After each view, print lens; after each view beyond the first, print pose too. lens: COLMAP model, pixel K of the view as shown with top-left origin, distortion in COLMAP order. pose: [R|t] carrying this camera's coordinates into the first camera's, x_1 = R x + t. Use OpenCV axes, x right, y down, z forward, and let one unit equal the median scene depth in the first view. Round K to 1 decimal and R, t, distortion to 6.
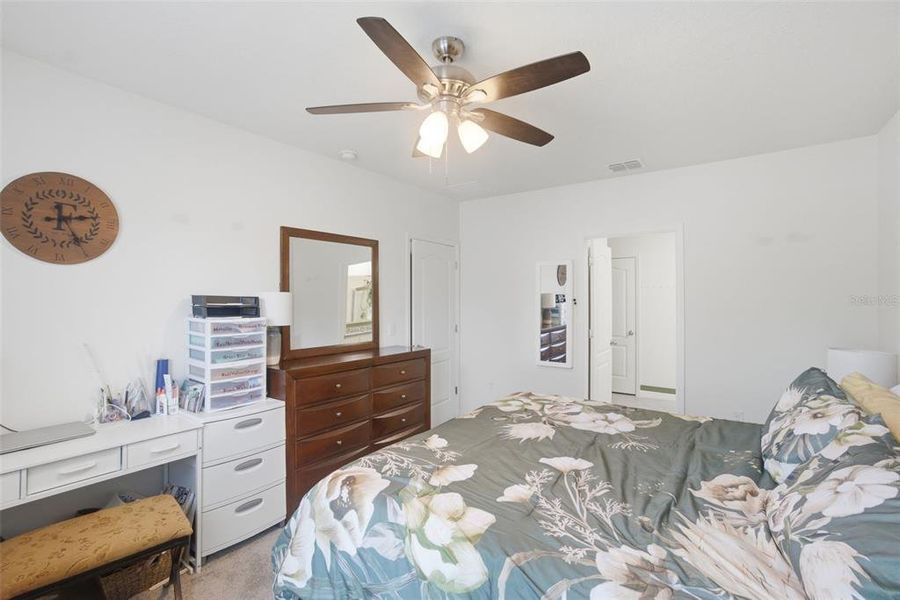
lens RADIAL K [[406.6, 0, 446.5], [0, 406.6, 300.7], [0, 0, 1]] dist [-0.028746, -0.000105]
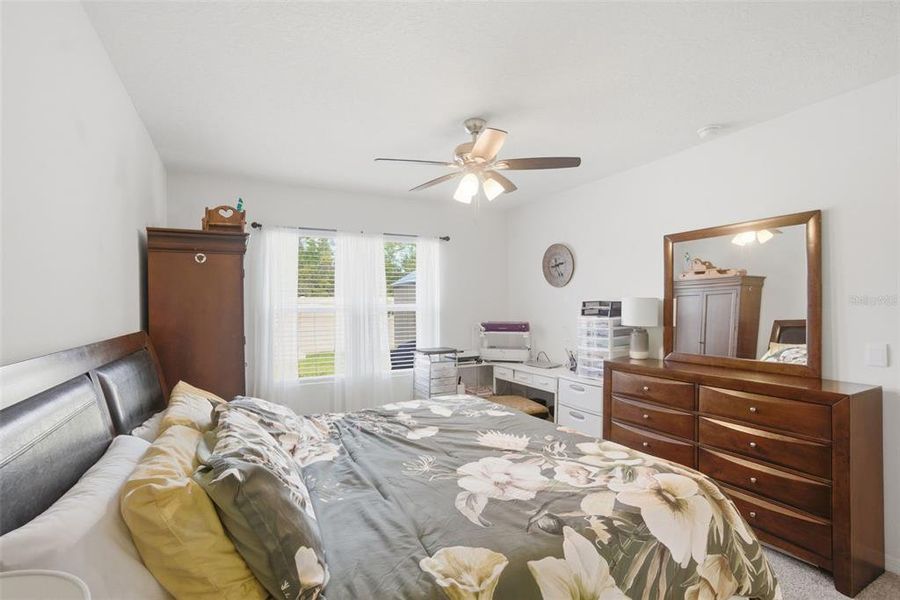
lens RADIAL K [[406.6, 0, 445.1], [0, 406.6, 302.1], [0, 0, 1]] dist [-0.028746, -0.000105]
pose [[-0.439977, -0.003816, -0.898001, 1.053121], [0.006310, 0.999953, -0.007341, -0.003326], [0.897987, -0.008896, -0.439932, 1.211231]]
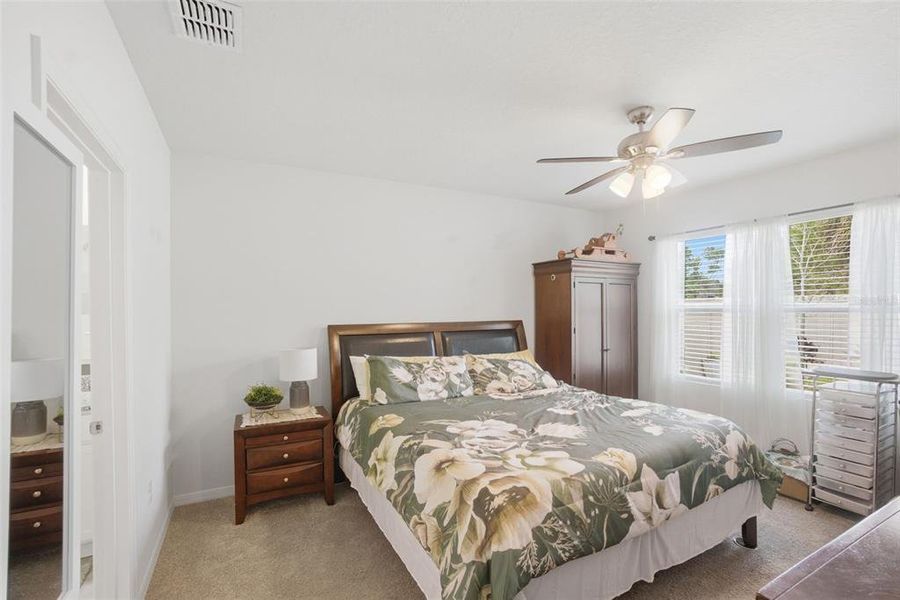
lens RADIAL K [[406.6, 0, 456.1], [0, 406.6, 305.3], [0, 0, 1]] dist [-0.028746, -0.000105]
pose [[-0.909903, 0.008093, 0.414741, 0.009036], [0.007525, 0.999967, -0.003004, -0.009604], [-0.414752, 0.000387, -0.909934, 1.943436]]
